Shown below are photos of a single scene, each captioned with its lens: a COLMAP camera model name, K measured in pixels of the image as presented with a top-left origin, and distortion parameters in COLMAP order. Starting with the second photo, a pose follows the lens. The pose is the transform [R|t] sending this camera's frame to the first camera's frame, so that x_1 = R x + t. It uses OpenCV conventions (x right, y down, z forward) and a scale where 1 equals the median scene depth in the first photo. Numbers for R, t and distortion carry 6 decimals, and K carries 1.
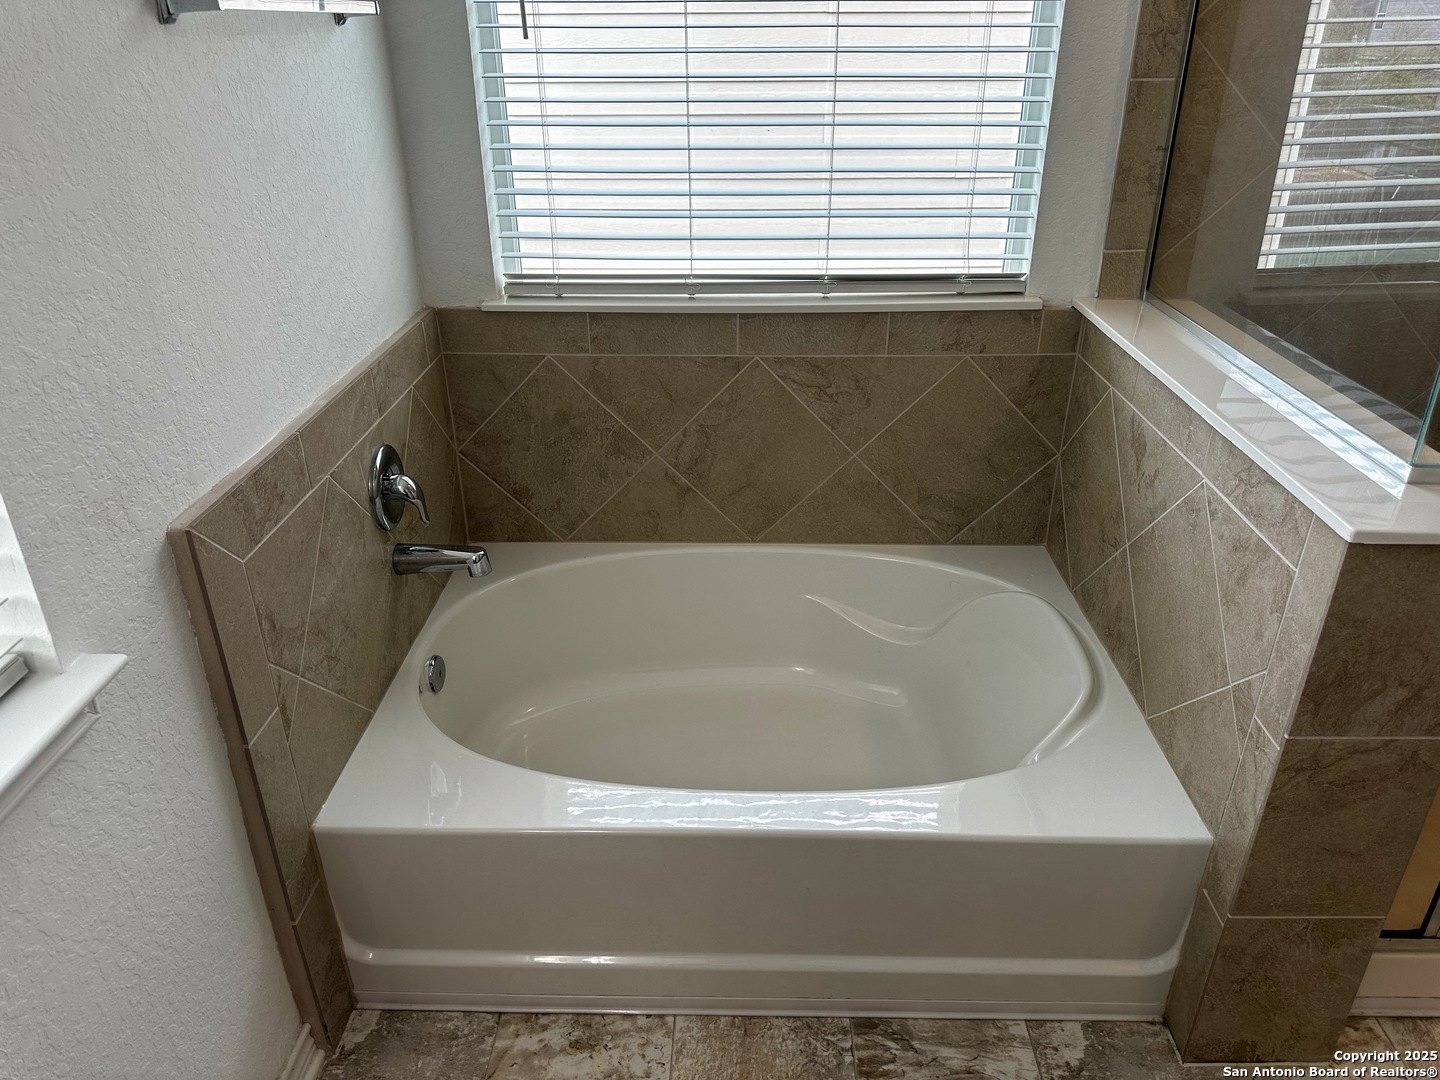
lens RADIAL K [[982.2, 0, 717.2], [0, 982.2, 537.2], [0, 0, 1]] dist [0.020587, -0.017702]
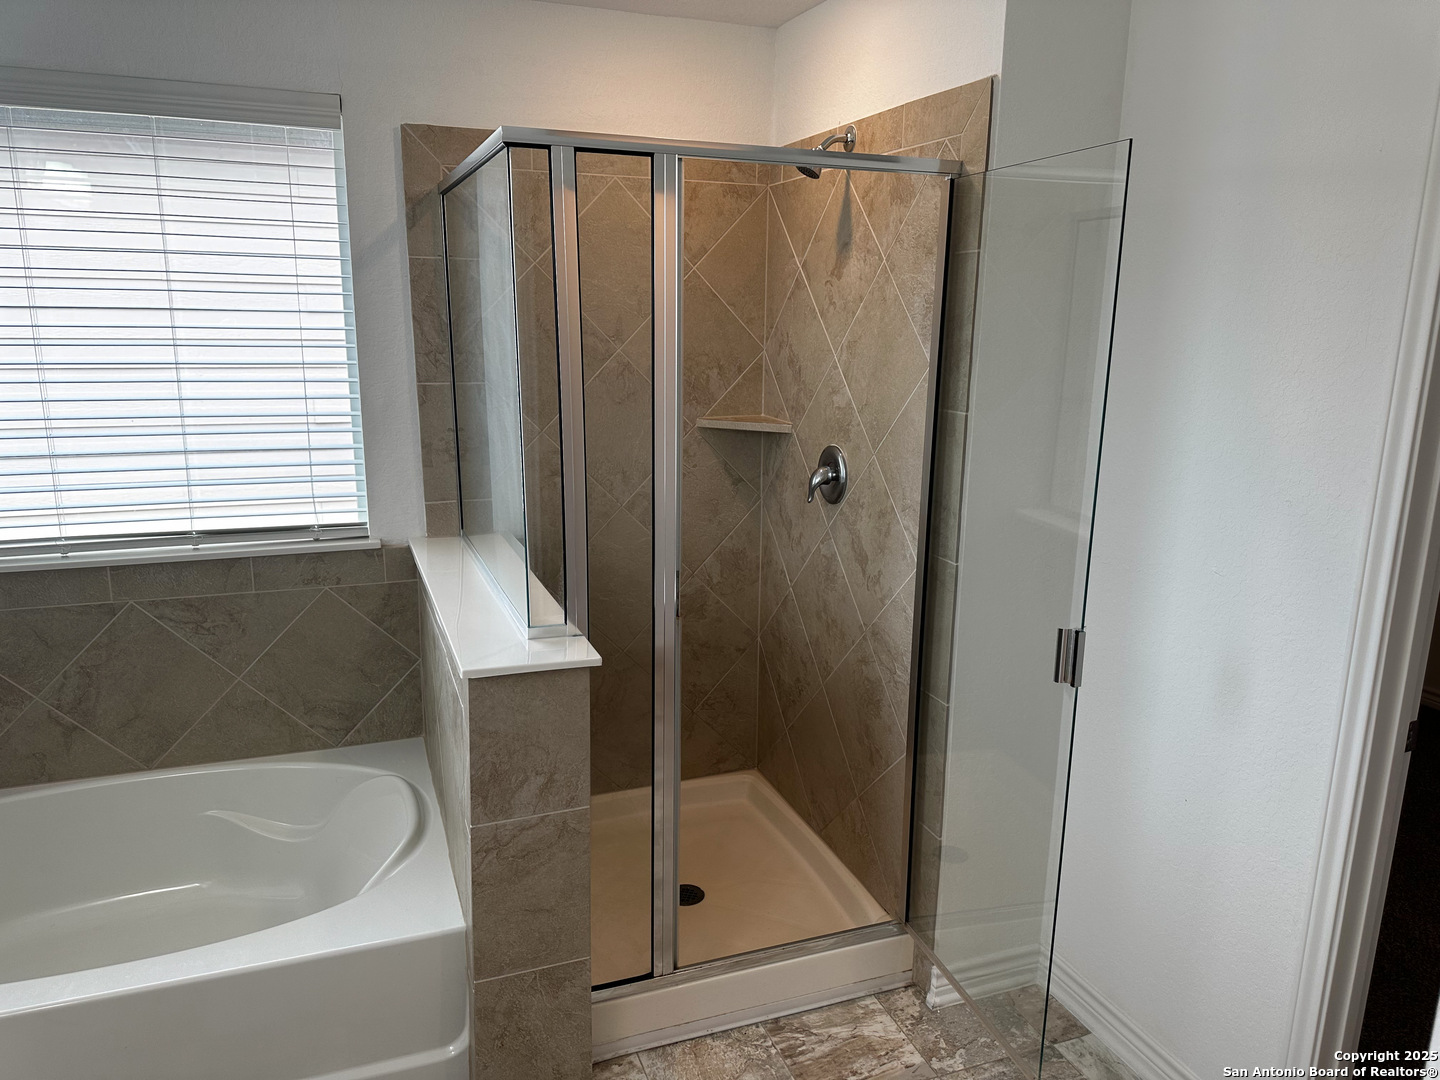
lens RADIAL K [[982.2, 0, 718.5], [0, 982.2, 545.8], [0, 0, 1]] dist [0.020587, -0.017702]
pose [[0.923832, -0.058447, 0.378310, 0.242330], [0.149383, 0.964963, -0.215711, 0.105705], [-0.352447, 0.255794, 0.900195, -0.301723]]
